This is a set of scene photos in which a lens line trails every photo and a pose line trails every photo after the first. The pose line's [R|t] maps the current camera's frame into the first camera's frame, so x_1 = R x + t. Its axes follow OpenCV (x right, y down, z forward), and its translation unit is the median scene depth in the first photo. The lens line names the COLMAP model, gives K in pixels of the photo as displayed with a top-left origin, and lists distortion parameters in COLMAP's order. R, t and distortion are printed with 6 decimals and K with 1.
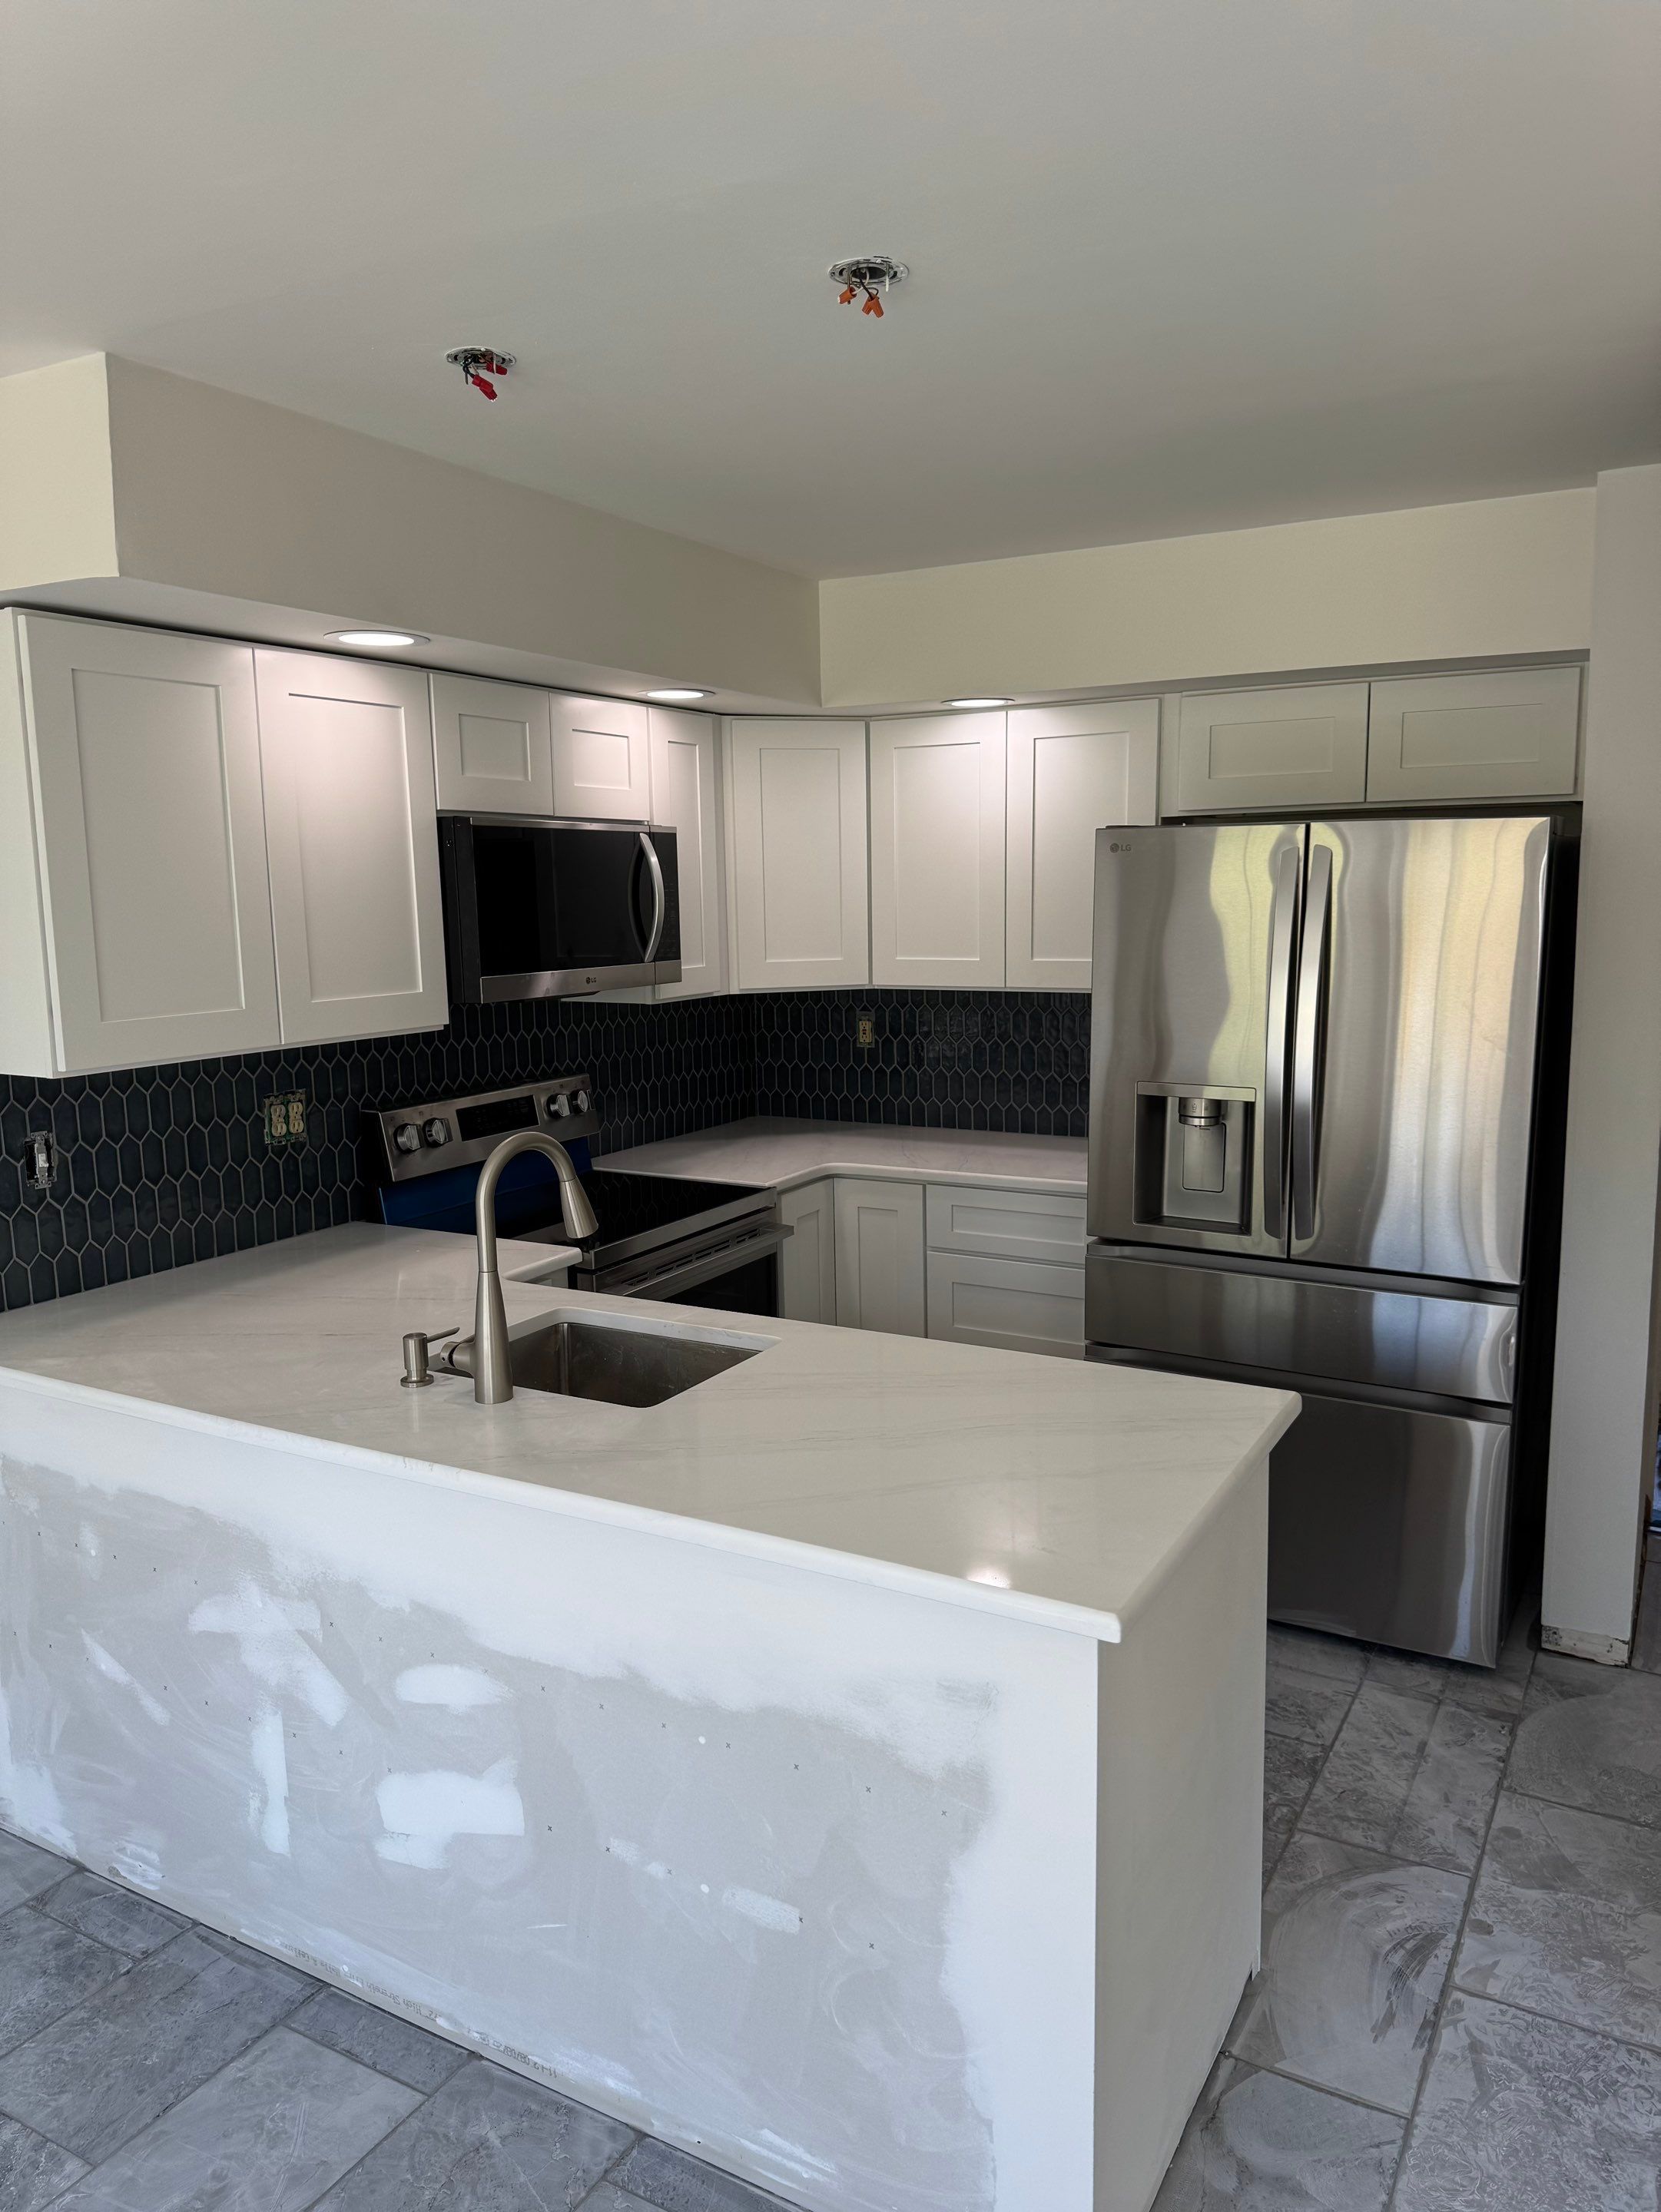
lens RADIAL K [[1574.1, 0, 828.1], [0, 1574.1, 1112.1], [0, 0, 1]] dist [0.025313, -0.019492]
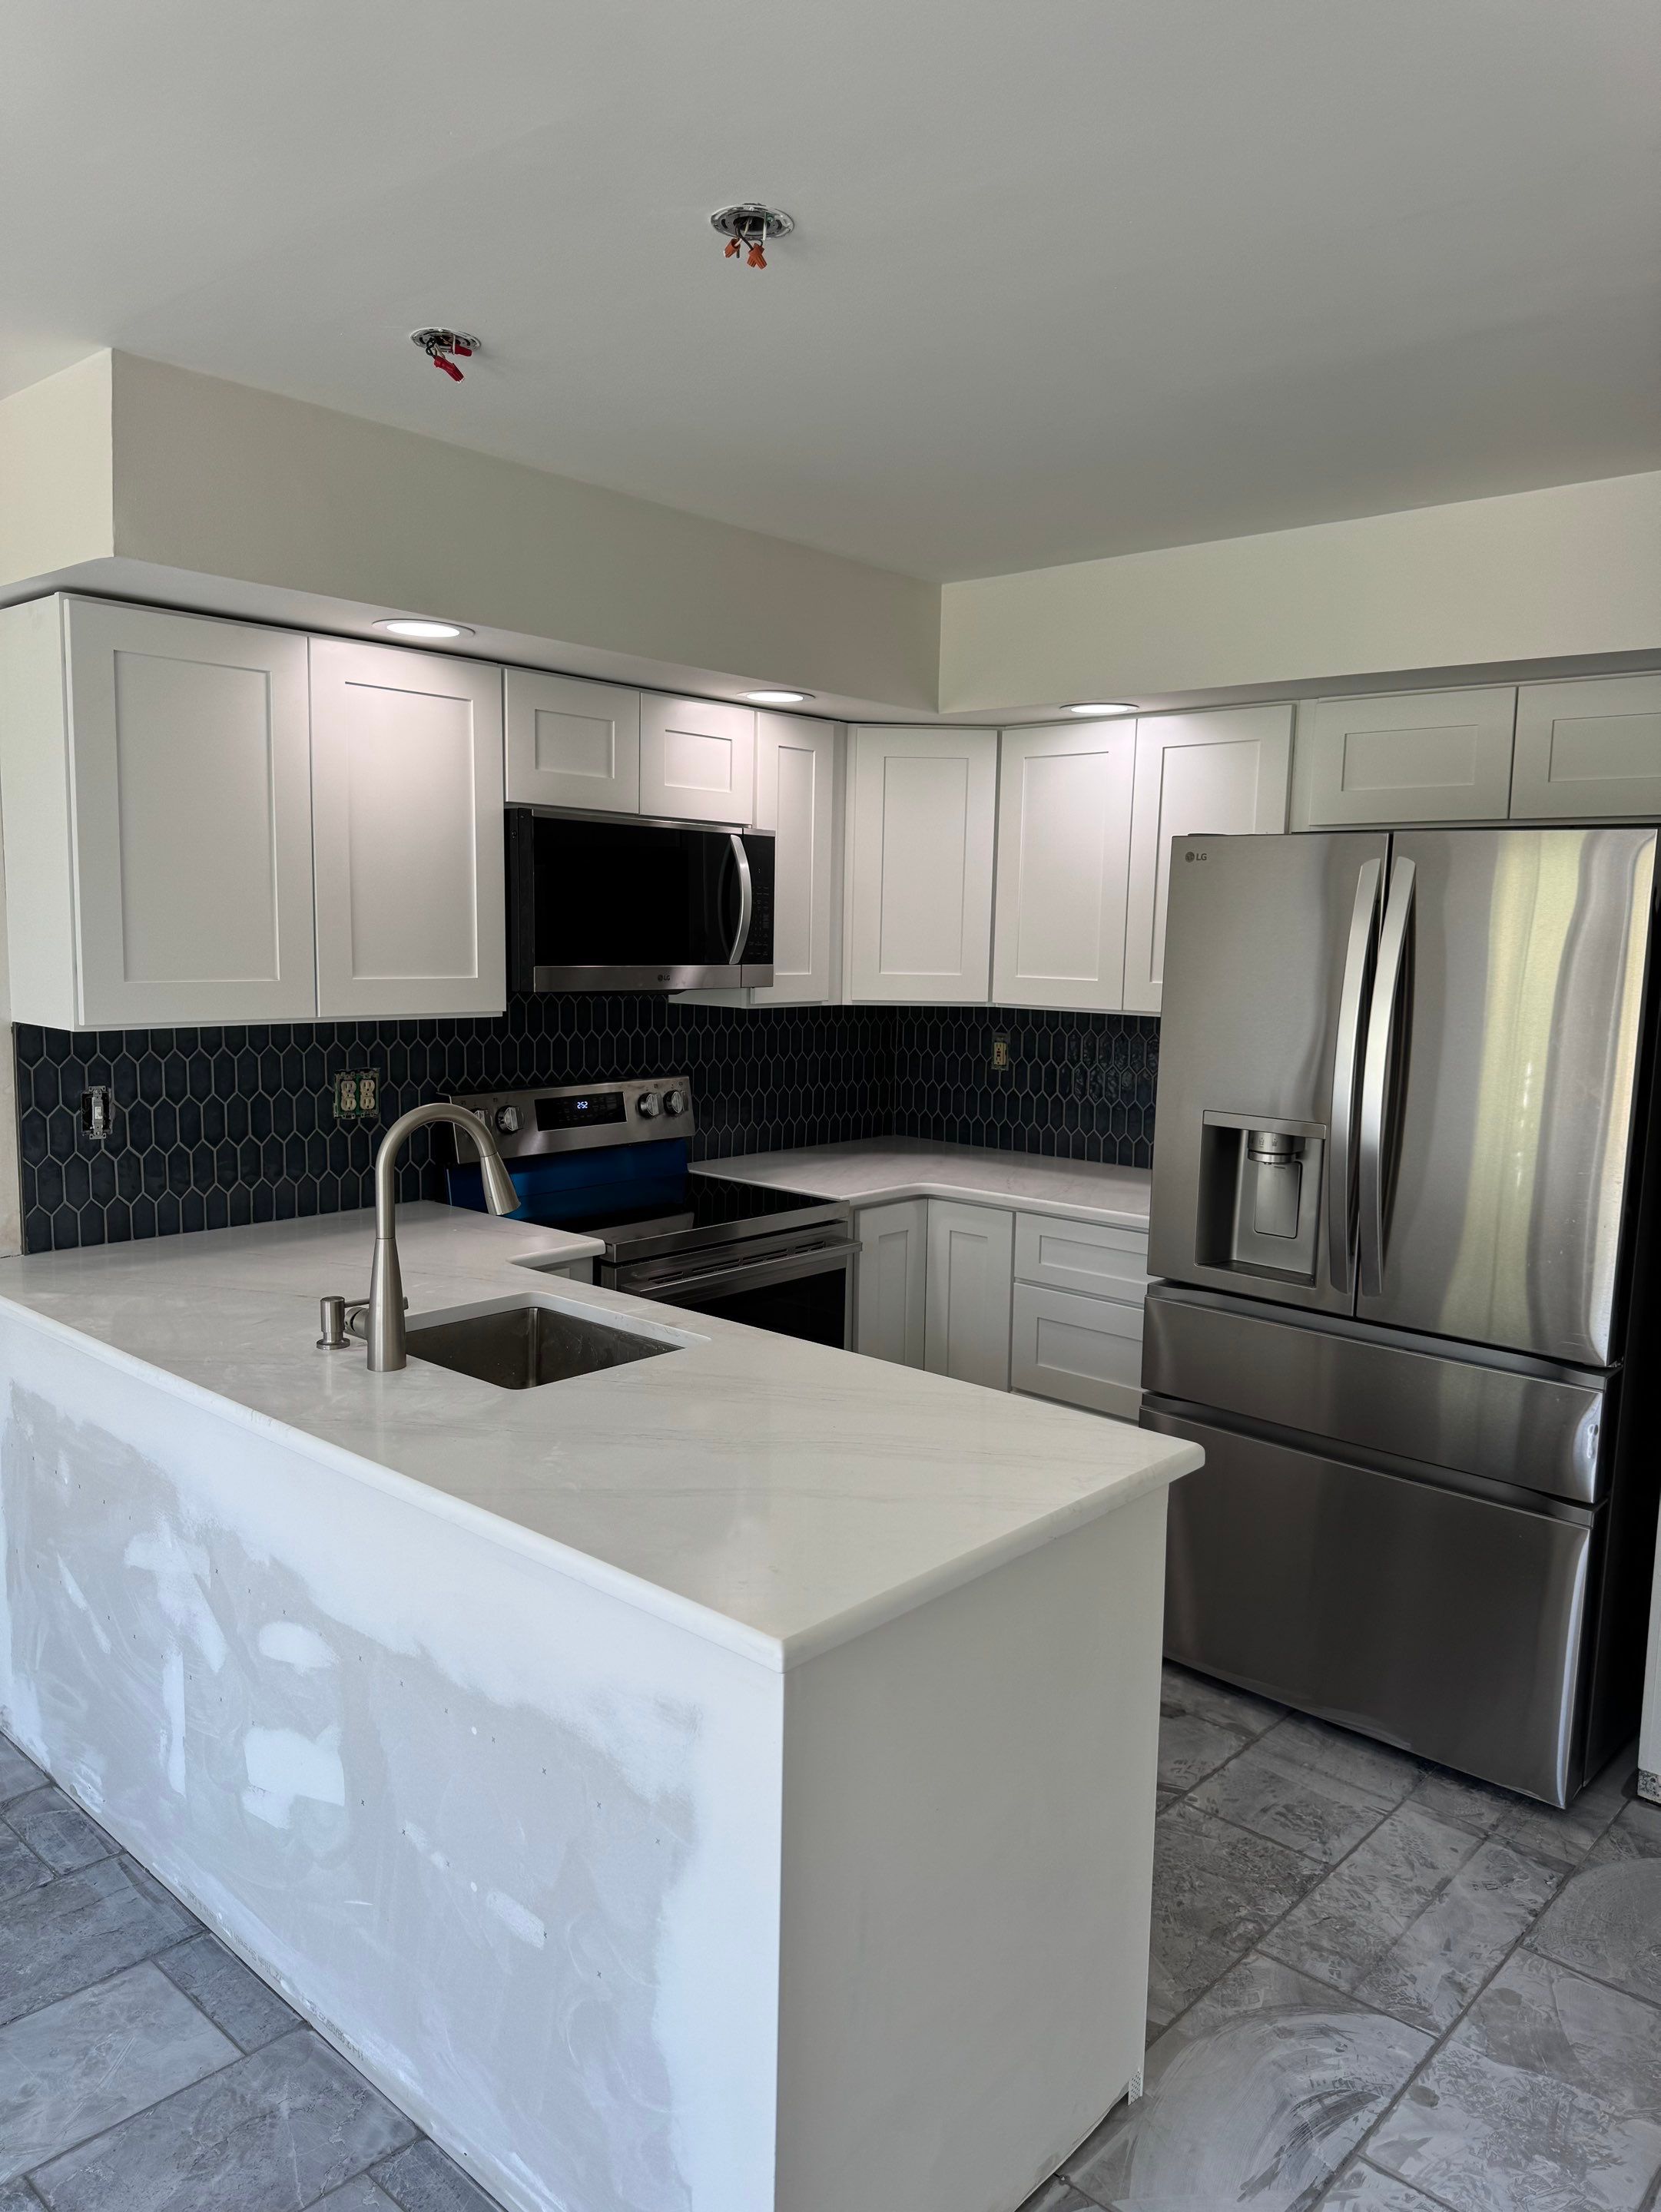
lens RADIAL K [[1574.1, 0, 825.5], [0, 1574.1, 1107.8], [0, 0, 1]] dist [0.025313, -0.019492]
pose [[0.974684, 0.061752, -0.214888, 0.231299], [-0.067939, 0.997457, -0.021518, 0.018025], [0.213013, 0.035573, 0.976402, 0.066298]]
